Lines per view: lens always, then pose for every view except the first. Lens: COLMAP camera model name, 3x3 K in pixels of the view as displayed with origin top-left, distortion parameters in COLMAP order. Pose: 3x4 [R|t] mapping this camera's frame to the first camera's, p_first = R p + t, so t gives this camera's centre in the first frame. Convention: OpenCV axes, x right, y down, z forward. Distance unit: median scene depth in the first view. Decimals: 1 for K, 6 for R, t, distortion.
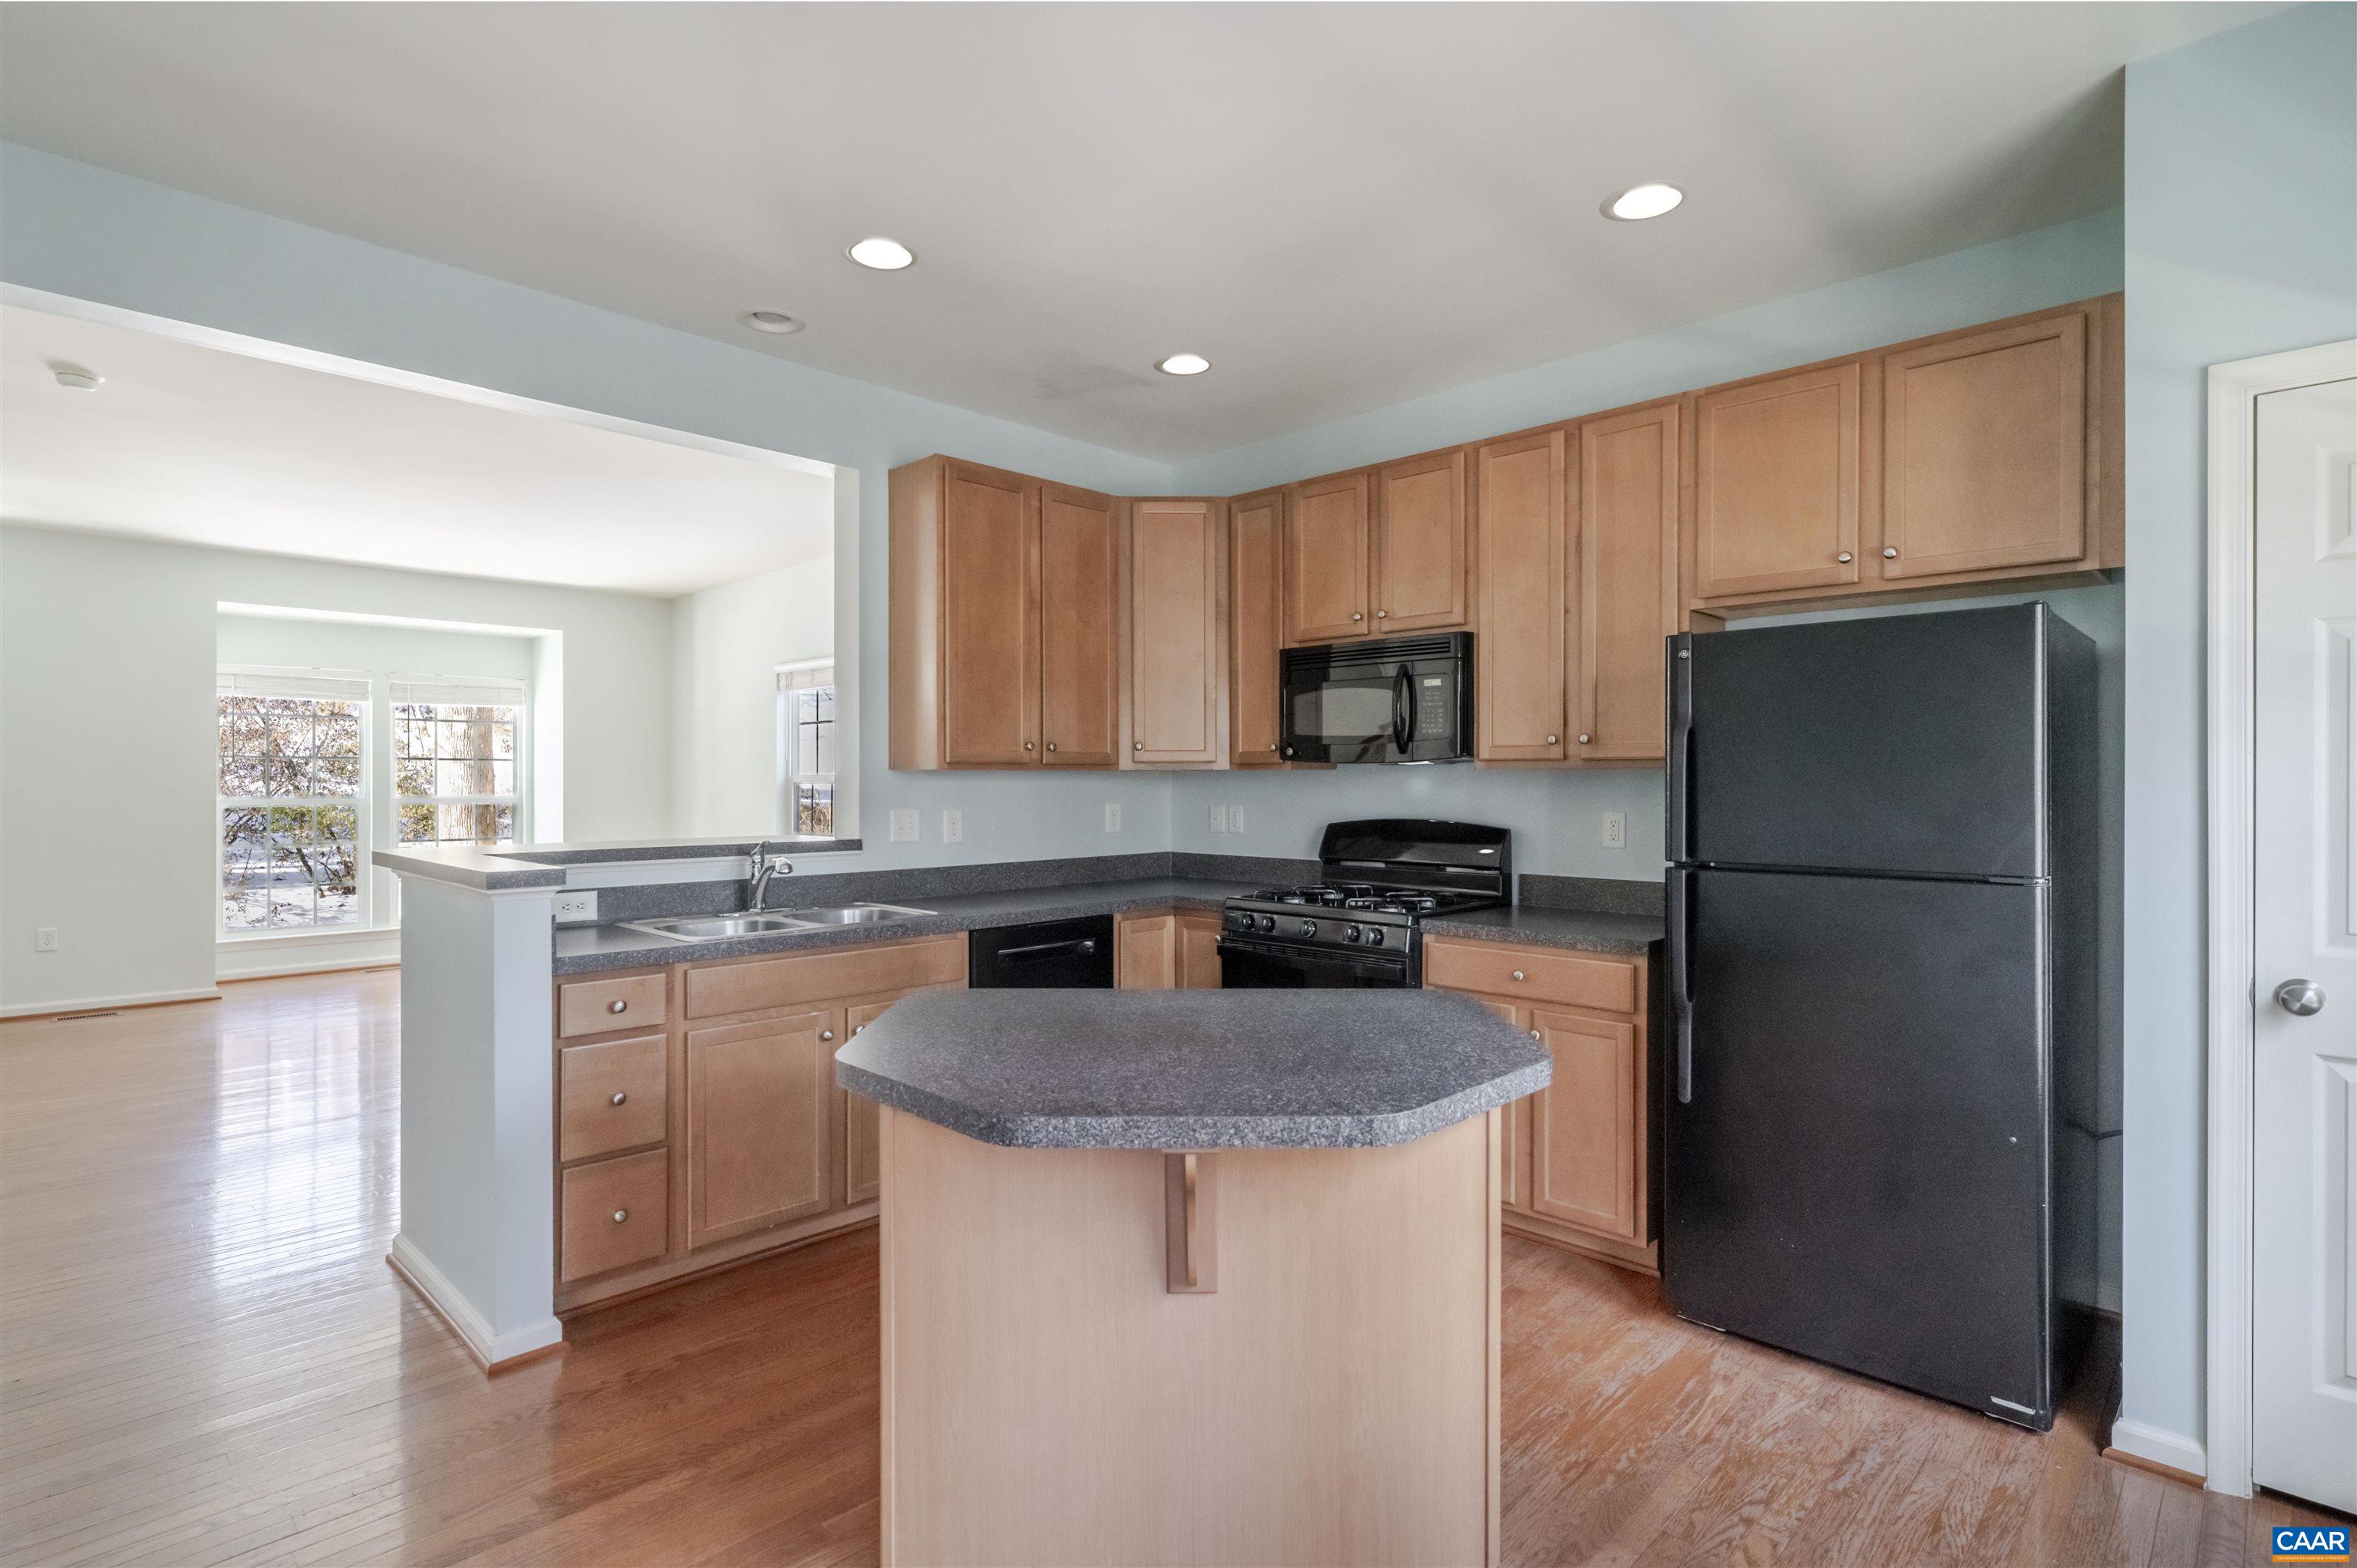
lens RADIAL K [[1149.1, 0, 1176.8], [0, 1149.1, 776.6], [0, 0, 1]] dist [0.000081, -0.001522]
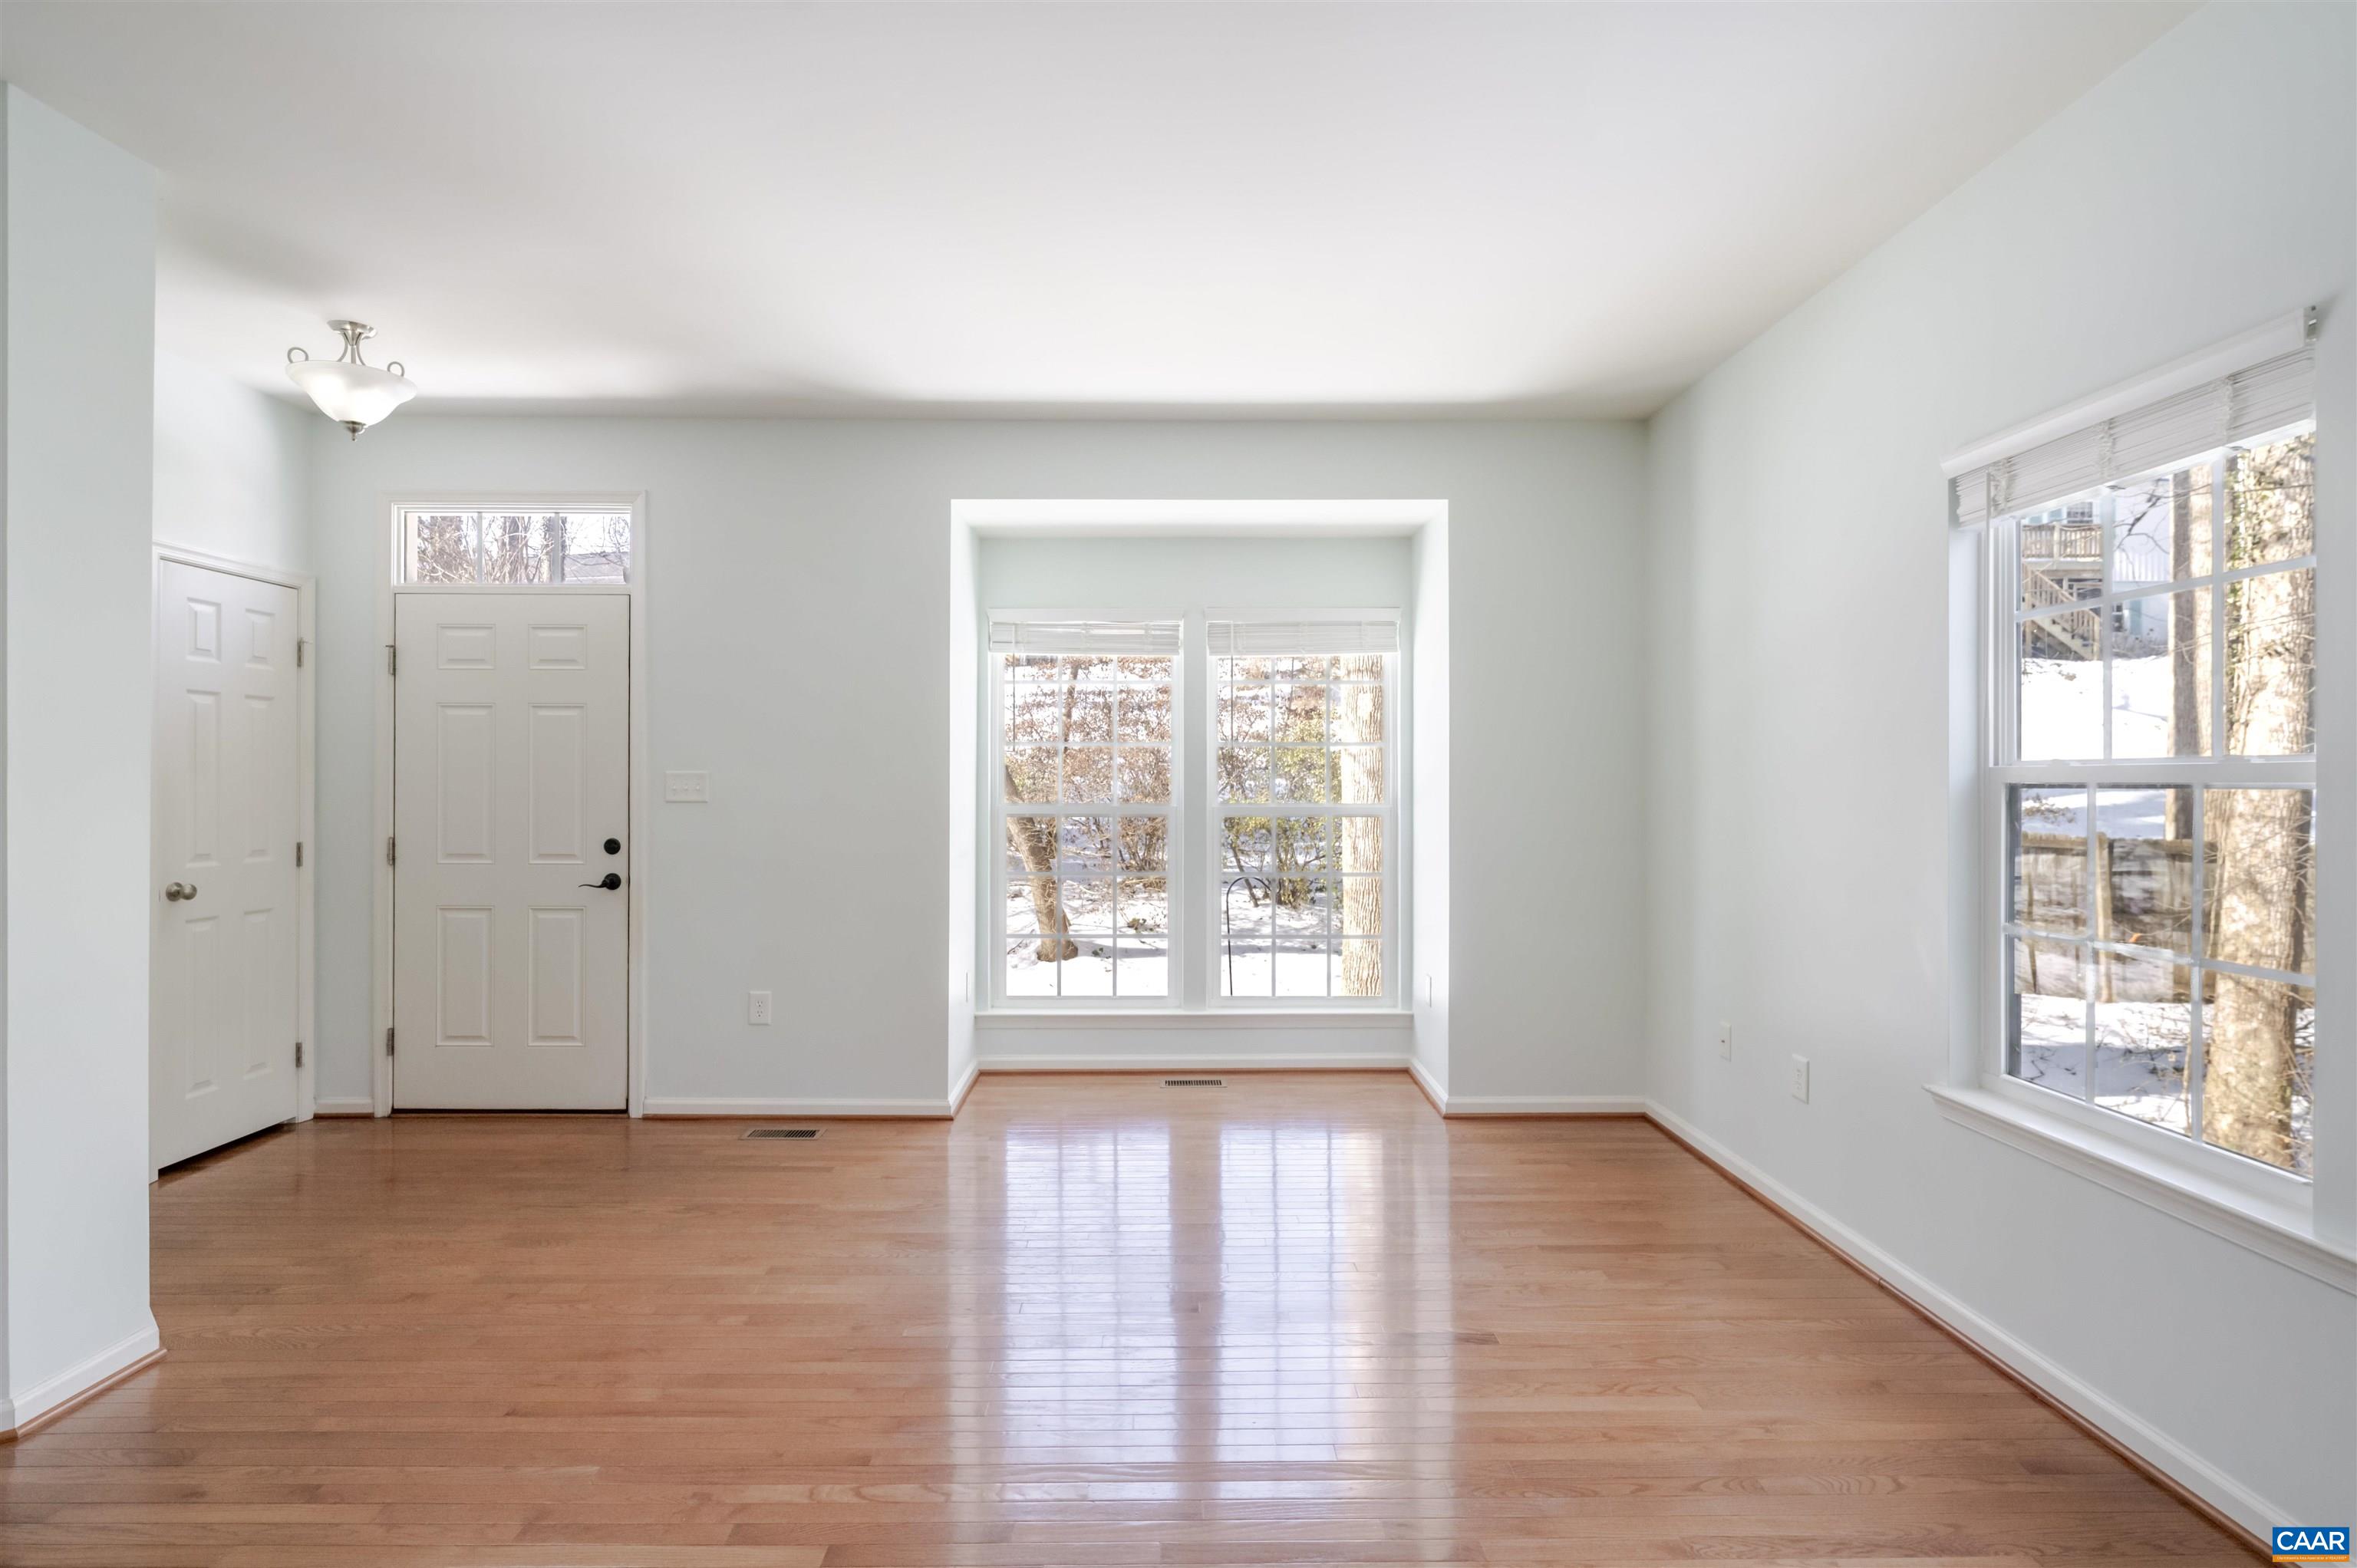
lens RADIAL K [[1149.1, 0, 1176.8], [0, 1149.1, 776.6], [0, 0, 1]] dist [0.000081, -0.001522]
pose [[0.708055, -0.001576, -0.706156, -0.520196], [0.002014, 0.999998, -0.000213, 0.005813], [0.706155, -0.001271, 0.708056, 1.127853]]
